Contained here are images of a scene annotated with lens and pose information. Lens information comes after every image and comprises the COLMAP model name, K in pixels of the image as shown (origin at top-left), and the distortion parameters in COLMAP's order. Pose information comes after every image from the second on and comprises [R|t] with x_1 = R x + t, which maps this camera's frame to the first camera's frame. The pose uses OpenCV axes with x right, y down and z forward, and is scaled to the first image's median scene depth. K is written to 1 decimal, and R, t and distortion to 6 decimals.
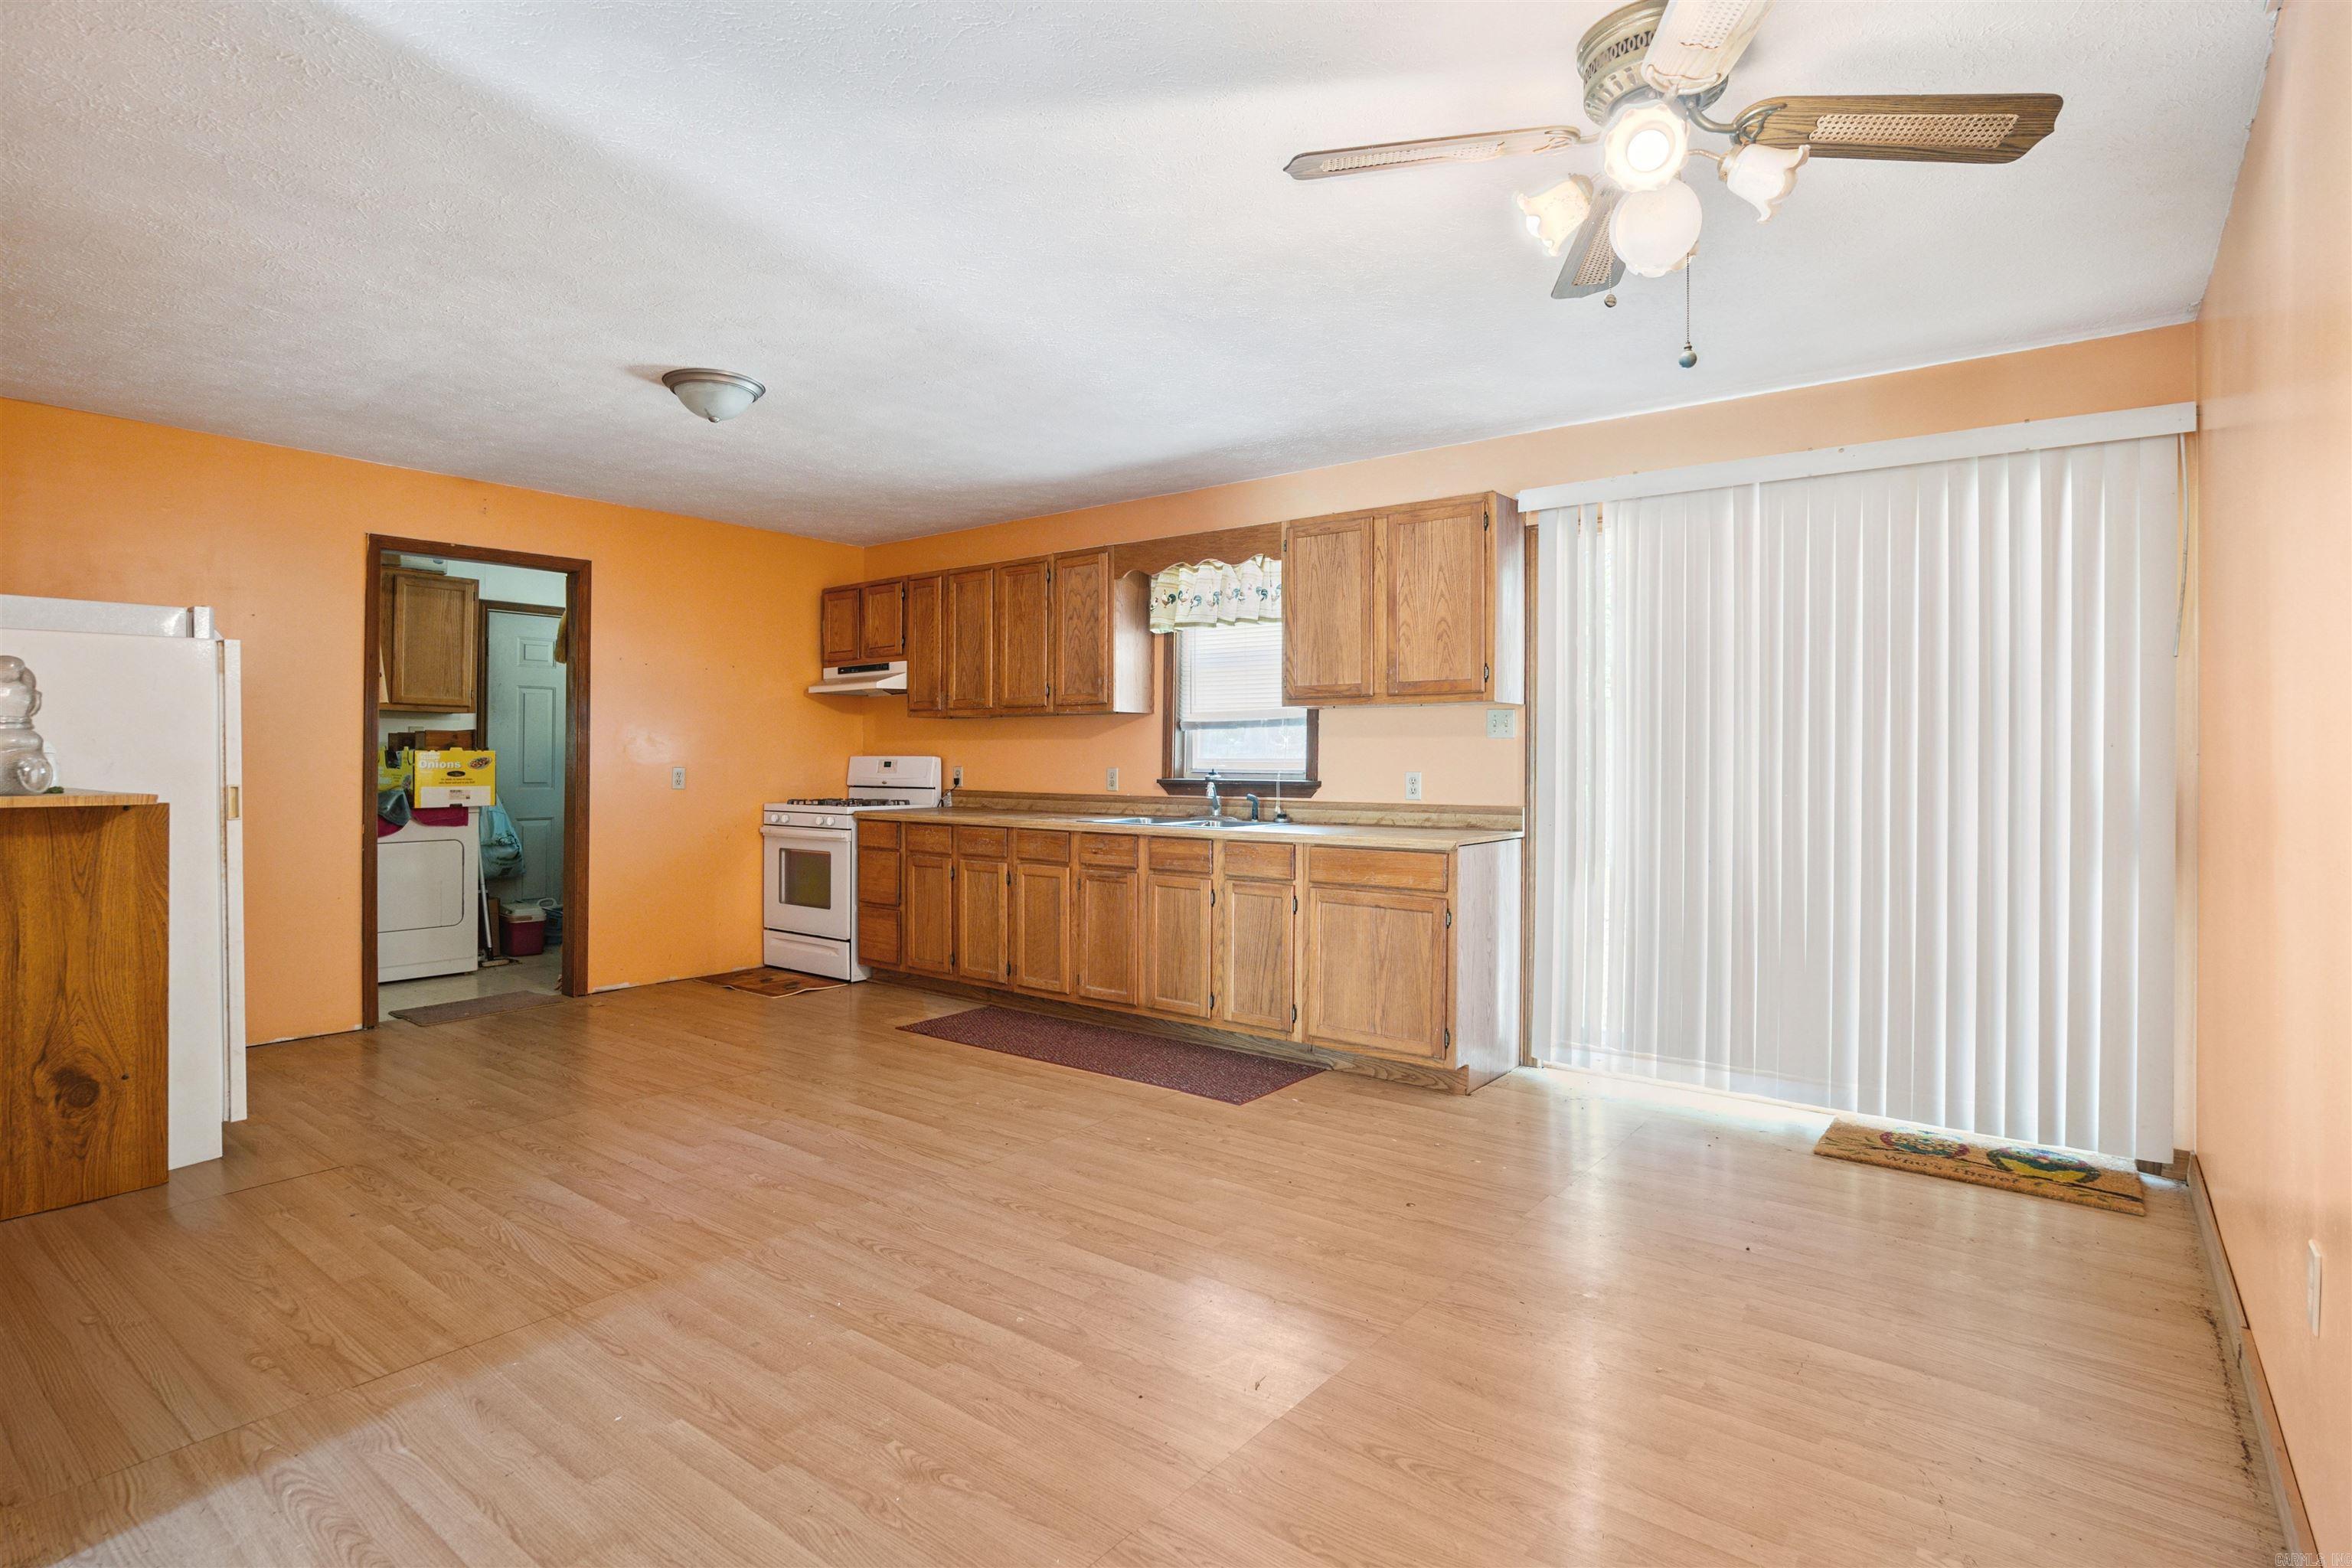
lens RADIAL K [[1186.8, 0, 1152.2], [0, 1186.8, 748.9], [0, 0, 1]] dist [-0.016547, 0.000760]
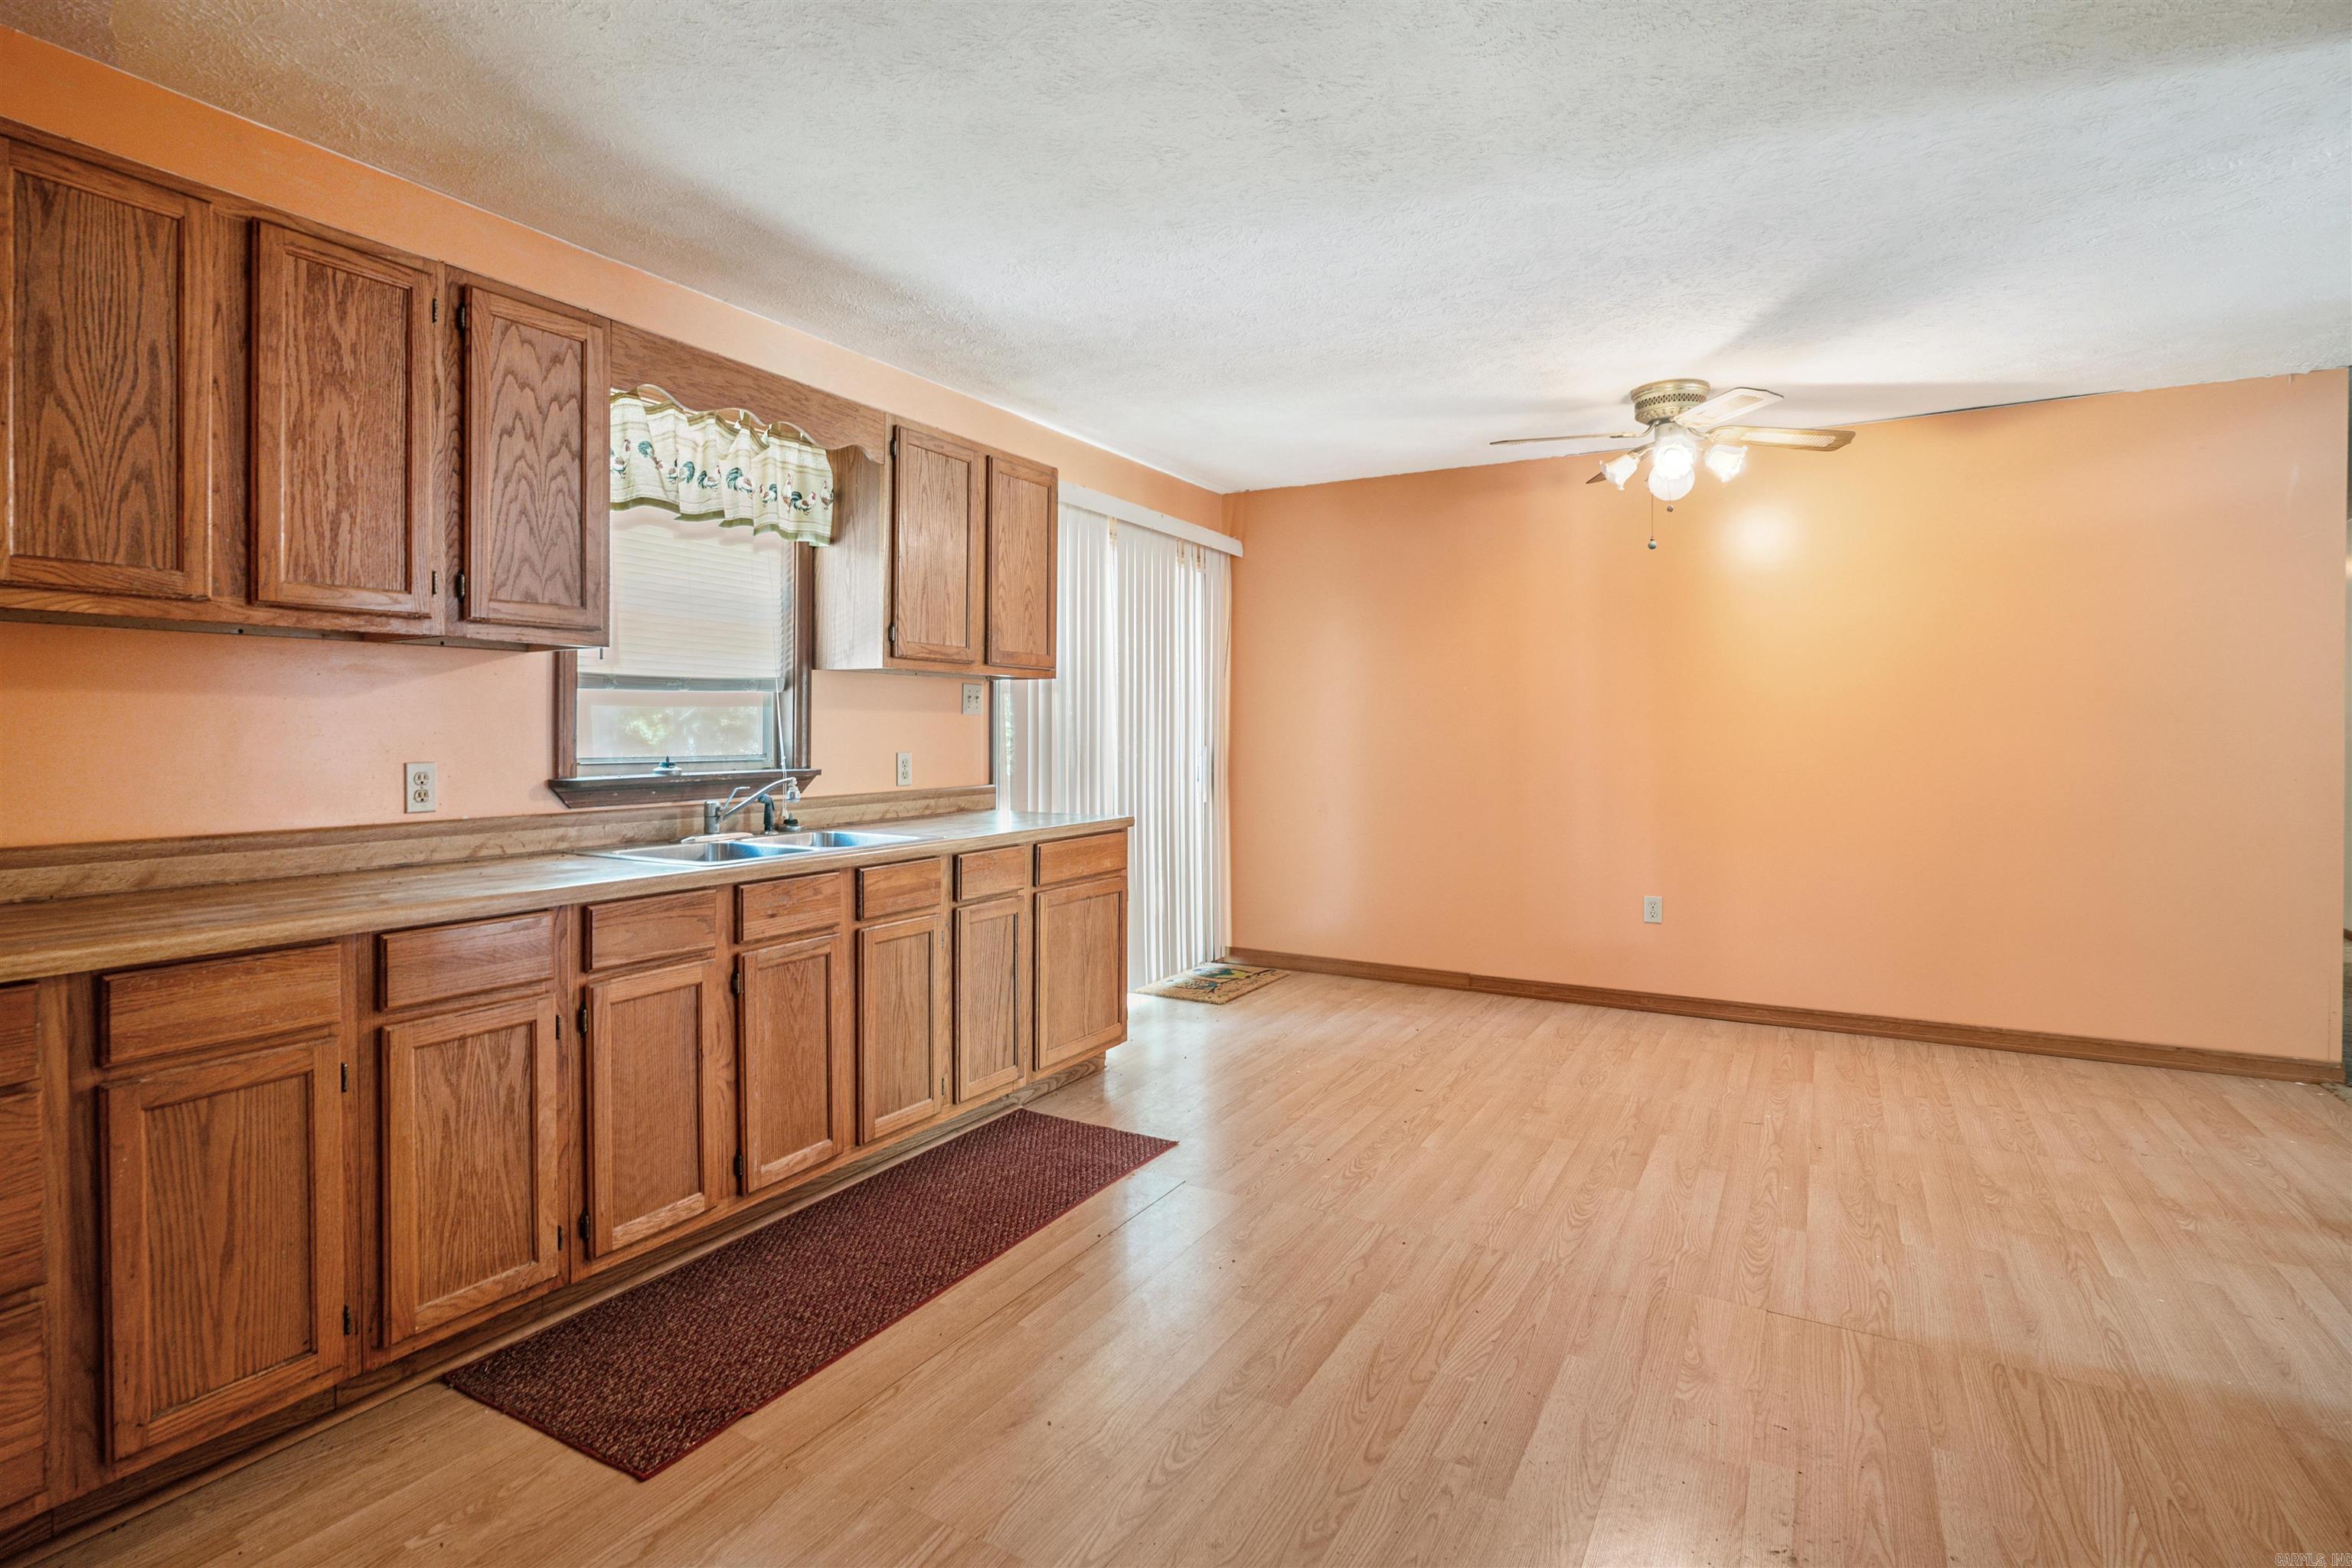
lens RADIAL K [[1186.8, 0, 1152.2], [0, 1186.8, 748.9], [0, 0, 1]] dist [-0.016547, 0.000760]
pose [[-0.155944, -0.016480, 0.987628, -0.865504], [-0.007833, 0.999850, 0.015447, 0.003445], [-0.987735, -0.005328, -0.156049, 1.309138]]
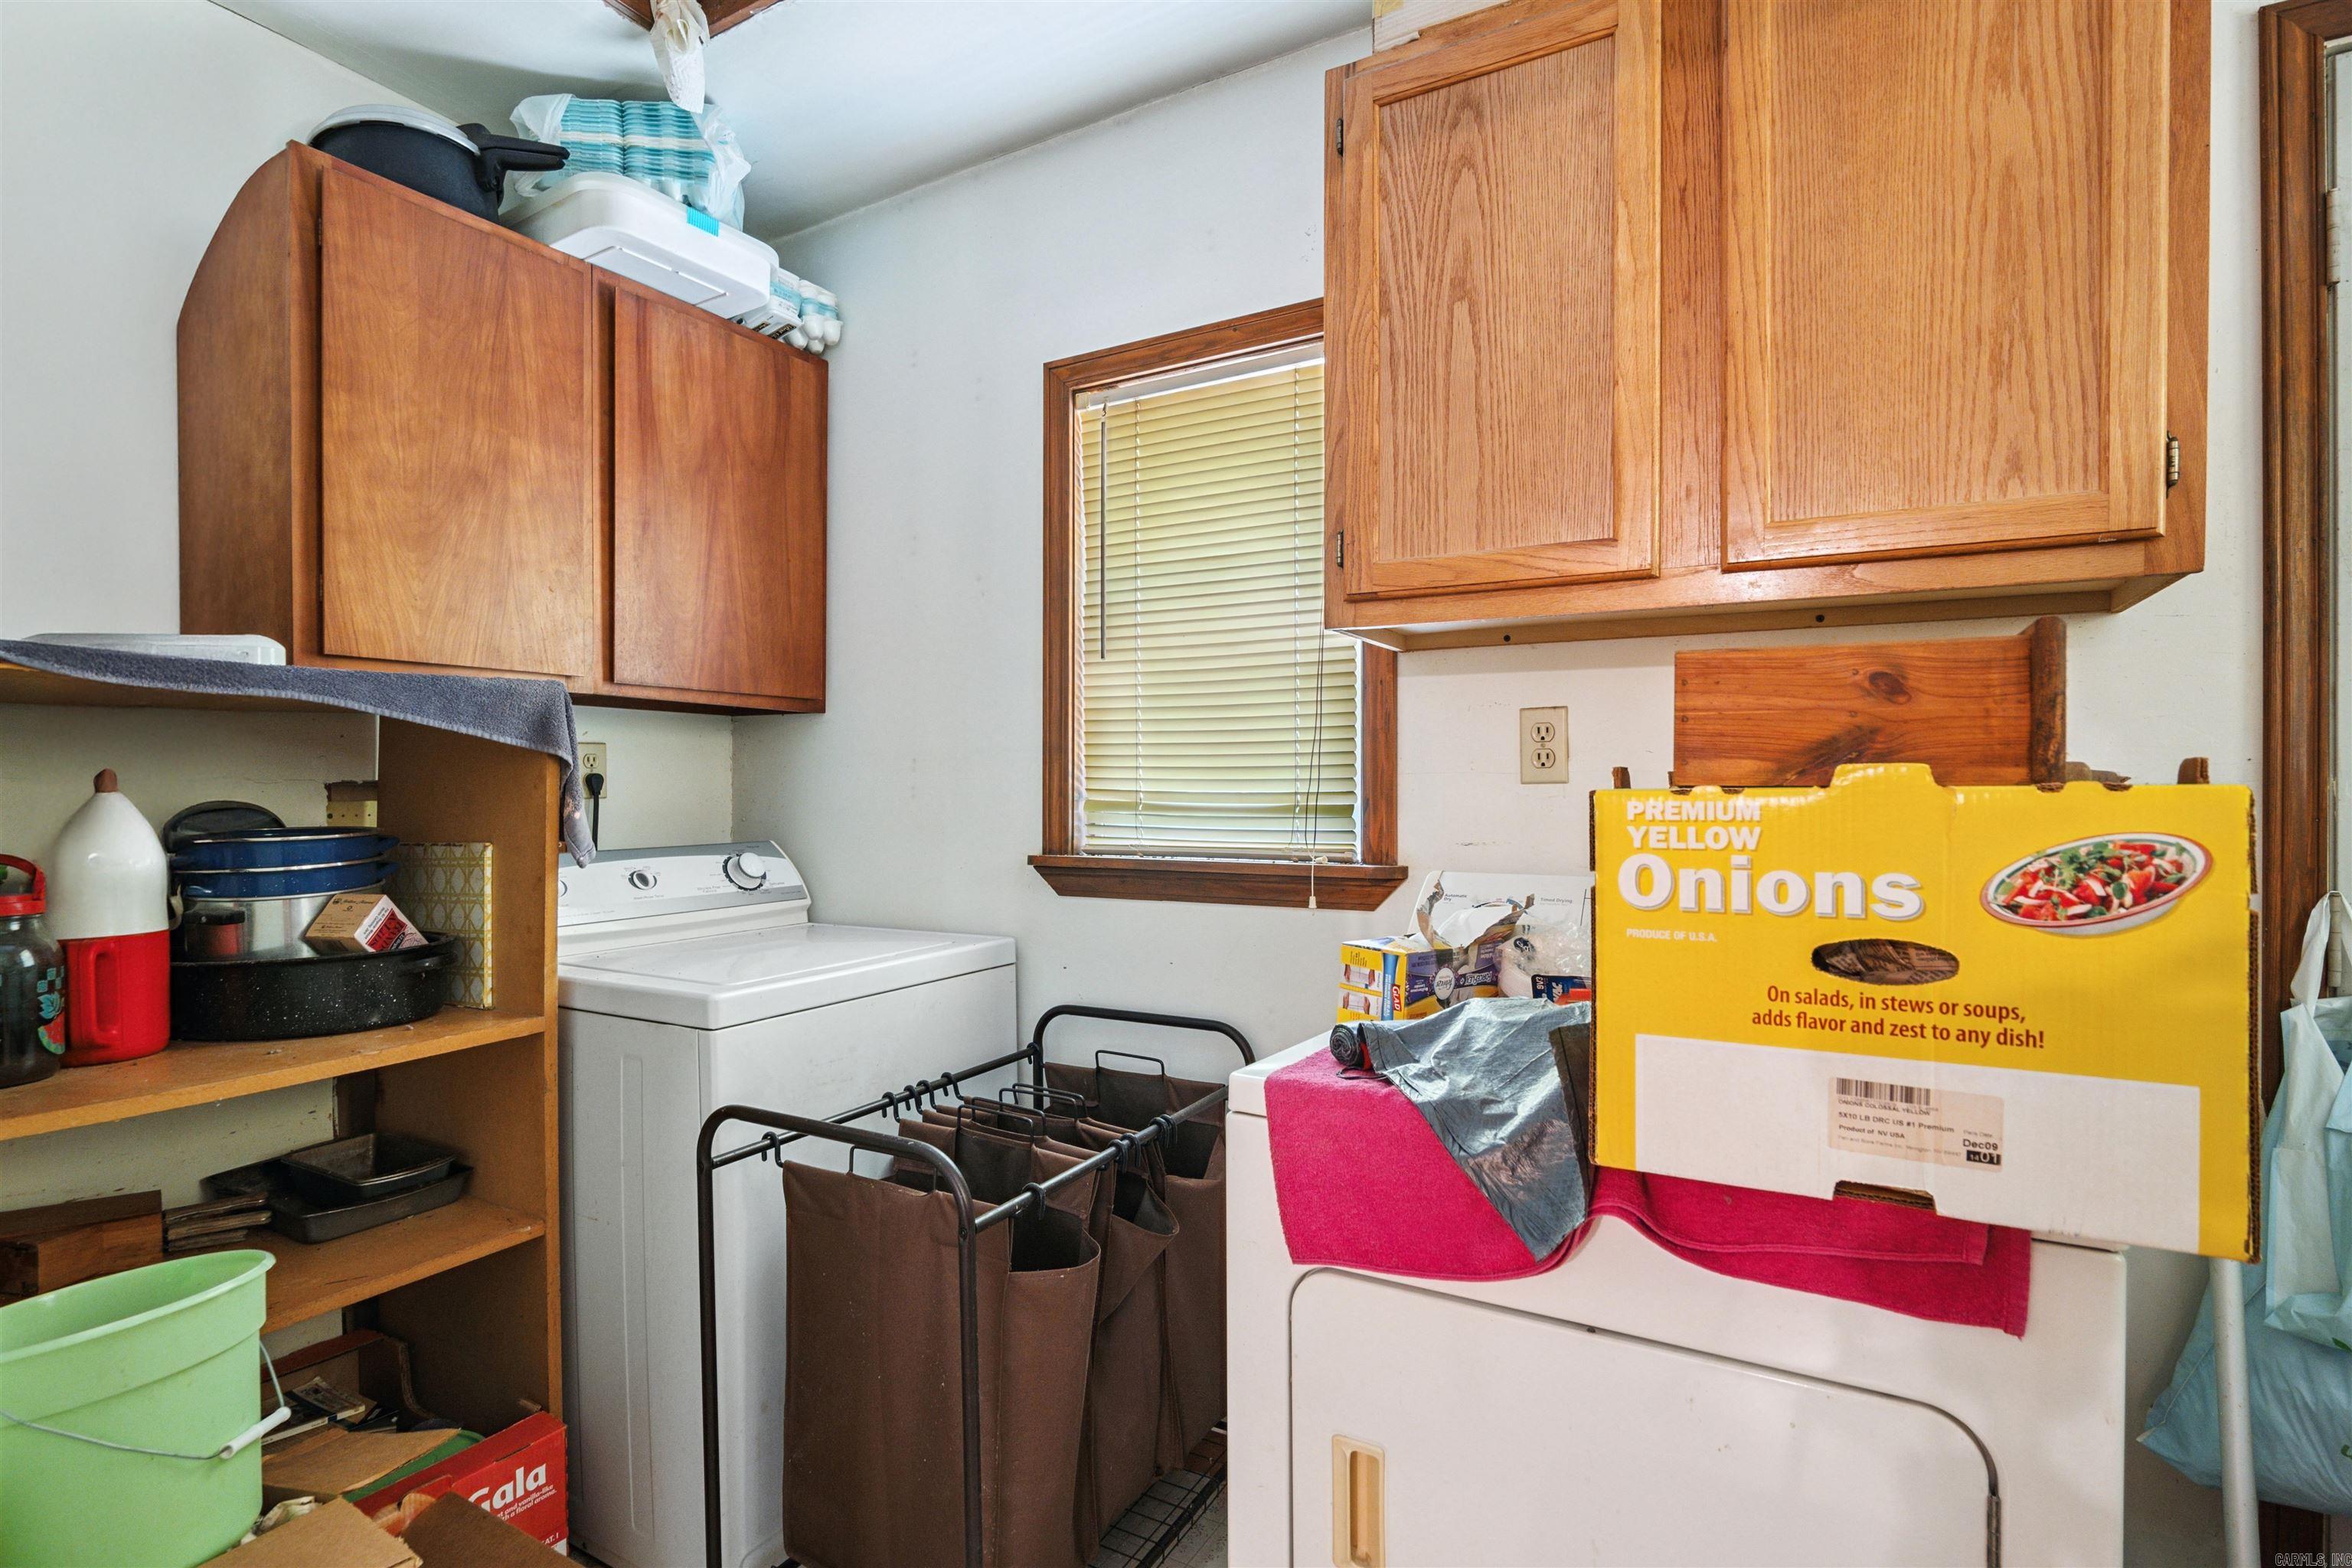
lens RADIAL K [[1122.6, 0, 1176.0], [0, 1122.6, 784.0], [0, 0, 1]] dist [-0.018313, 0.000113]
pose [[0.151446, -0.018667, -0.988289, -0.837585], [0.004048, 0.999825, -0.018265, 0.005593], [0.988457, -0.001234, 0.151495, 1.579007]]
